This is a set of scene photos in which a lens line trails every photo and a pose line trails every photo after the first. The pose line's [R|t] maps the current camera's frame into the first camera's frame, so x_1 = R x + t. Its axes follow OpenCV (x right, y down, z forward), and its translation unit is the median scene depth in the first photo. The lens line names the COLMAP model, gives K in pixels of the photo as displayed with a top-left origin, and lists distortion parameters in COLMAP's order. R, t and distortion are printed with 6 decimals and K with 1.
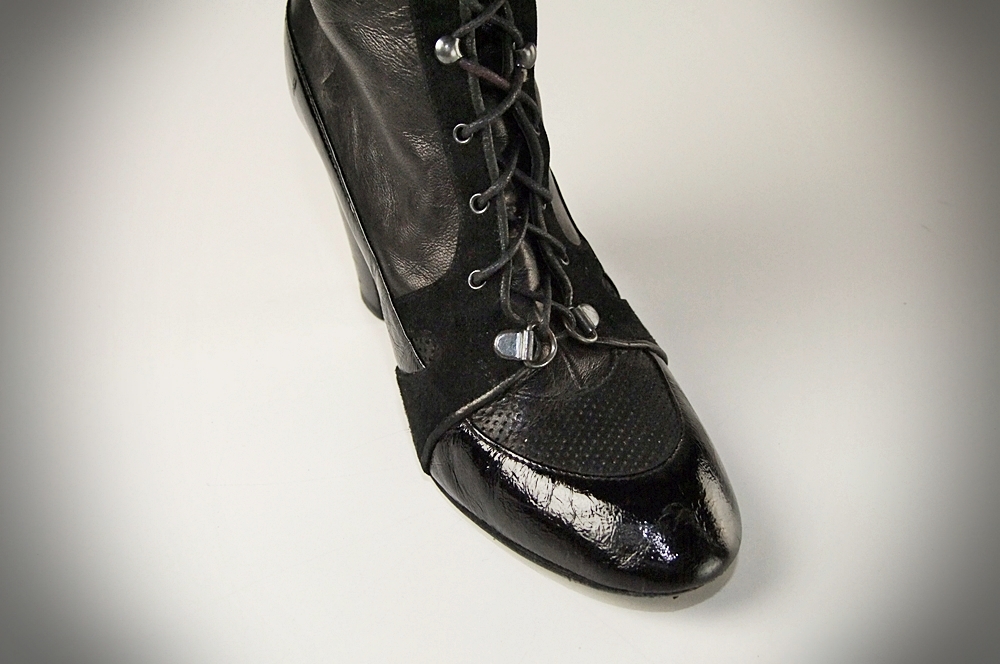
lens RADIAL K [[925.7, 0, 500.0], [0, 925.7, 332.0], [0, 0, 1]] dist [-0.075755, -0.000061]
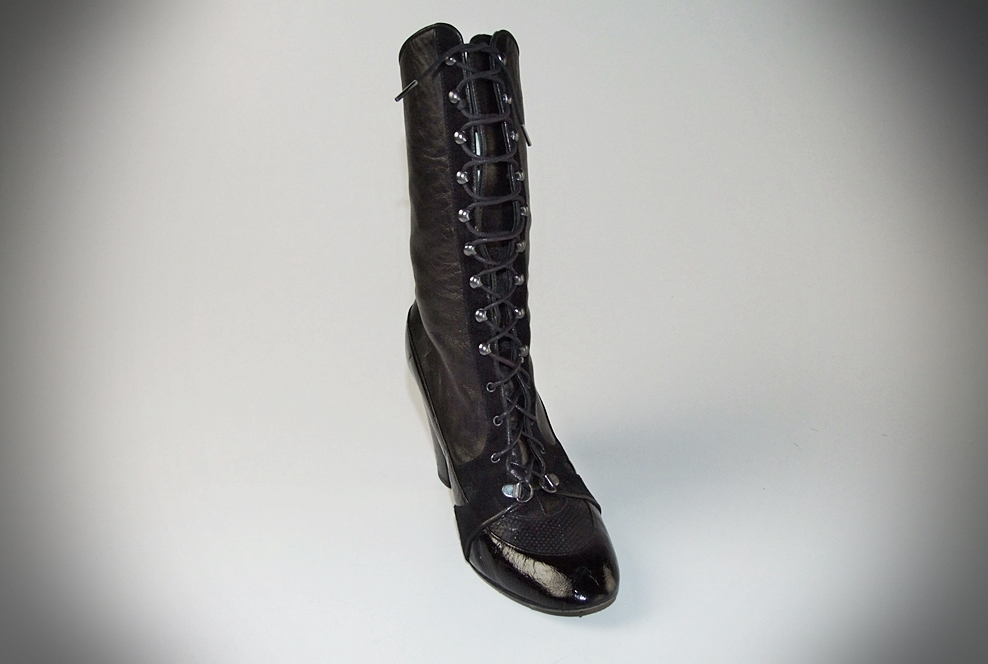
lens RADIAL K [[953.6, 0, 494.0], [0, 953.6, 332.0], [0, 0, 1]] dist [0.001496, 0.000272]
pose [[0.995130, 0.022158, -0.096049, 0.164446], [-0.043920, 0.972009, -0.230803, 0.155326], [0.088246, 0.233897, 0.968248, -1.076530]]
